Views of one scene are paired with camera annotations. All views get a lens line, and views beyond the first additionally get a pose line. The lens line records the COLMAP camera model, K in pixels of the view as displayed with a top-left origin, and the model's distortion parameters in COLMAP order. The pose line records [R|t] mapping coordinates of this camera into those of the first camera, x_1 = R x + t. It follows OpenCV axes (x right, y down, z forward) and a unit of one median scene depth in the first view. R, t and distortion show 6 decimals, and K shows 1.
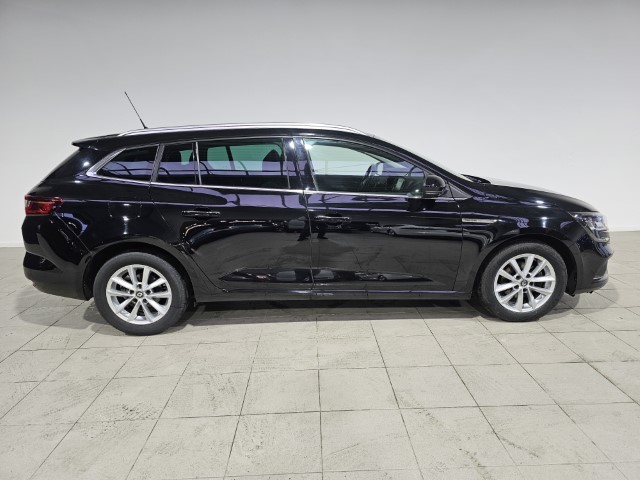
lens RADIAL K [[425.6, 0, 320.0], [0, 425.6, 240.0], [0, 0, 1]] dist [0.065227, -0.042174]
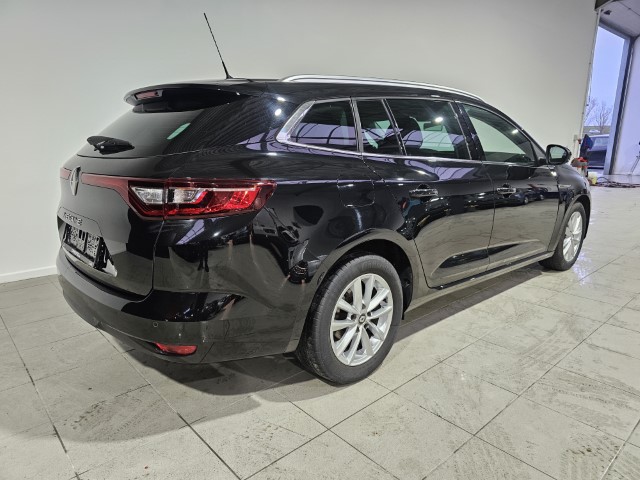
lens RADIAL K [[425.6, 0, 320.0], [0, 425.6, 240.0], [0, 0, 1]] dist [0.065227, -0.042174]
pose [[0.754516, -0.118535, 0.645488, -0.887963], [0.124102, 0.991578, 0.037027, -0.030173], [-0.644441, 0.052169, 0.762872, 0.524026]]
